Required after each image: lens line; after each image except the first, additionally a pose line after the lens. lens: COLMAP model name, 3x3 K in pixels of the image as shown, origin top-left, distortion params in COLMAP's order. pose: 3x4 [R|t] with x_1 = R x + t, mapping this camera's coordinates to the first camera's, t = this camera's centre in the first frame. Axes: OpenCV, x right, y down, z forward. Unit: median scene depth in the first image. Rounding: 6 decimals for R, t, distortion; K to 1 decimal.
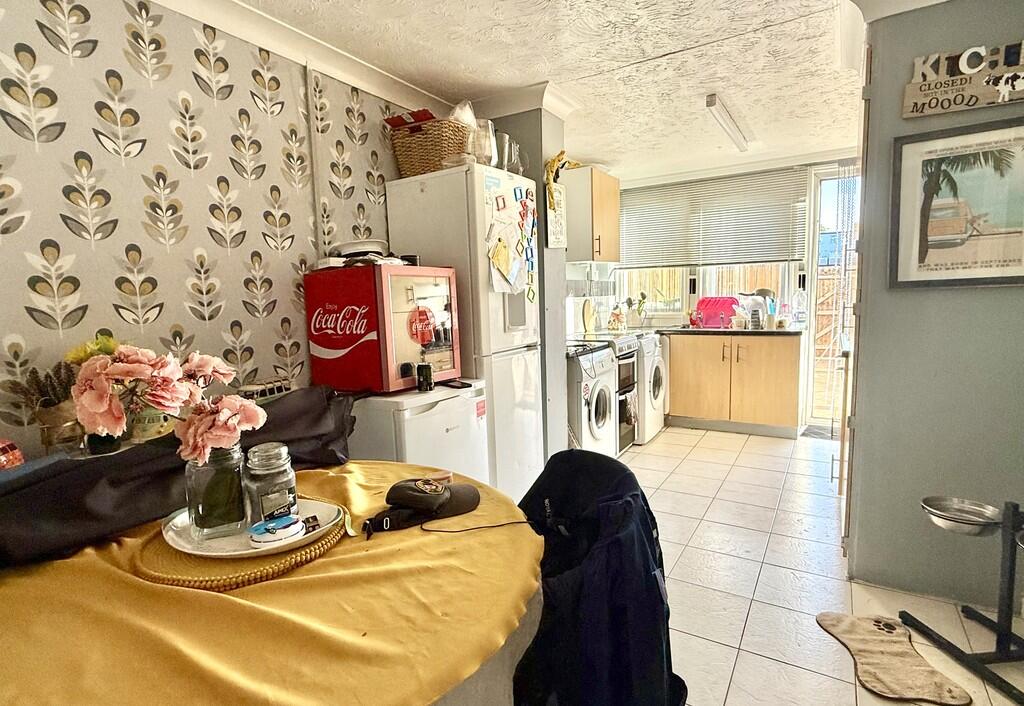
lens RADIAL K [[516.5, 0, 508.6], [0, 516.5, 353.4], [0, 0, 1]] dist [0.000350, -0.000144]
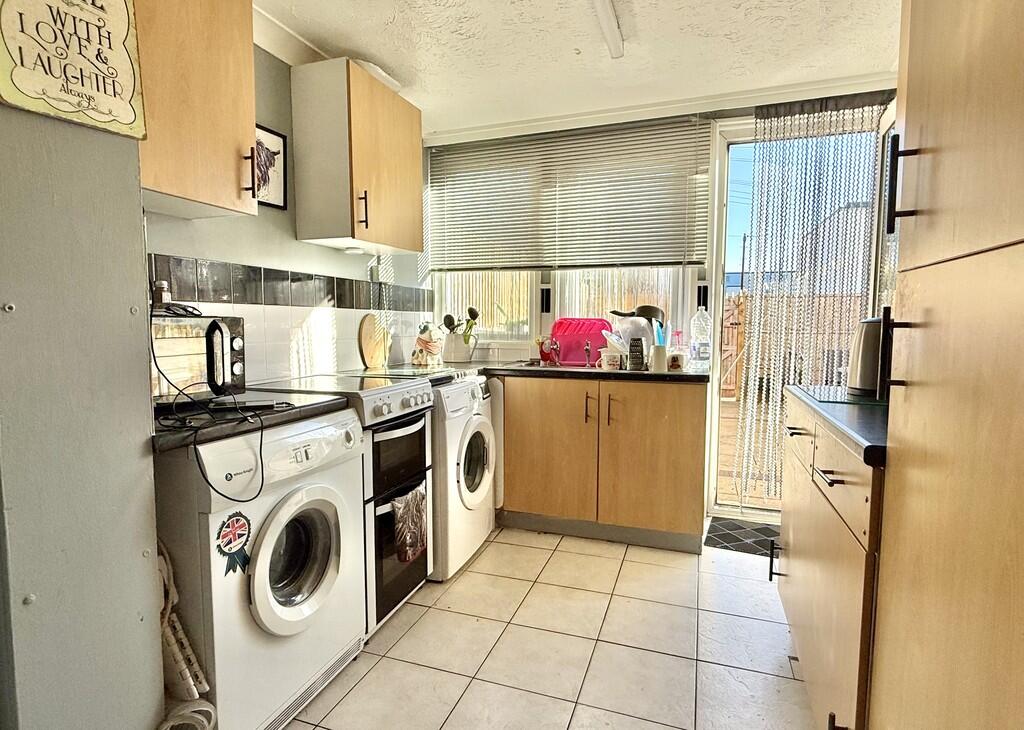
lens RADIAL K [[526.7, 0, 514.5], [0, 526.7, 364.4], [0, 0, 1]] dist [0.001874, 0.000061]
pose [[0.974901, 0.014943, 0.222138, 0.193787], [-0.006505, 0.999231, -0.038669, -0.027473], [-0.222545, 0.036254, 0.974248, 0.413527]]
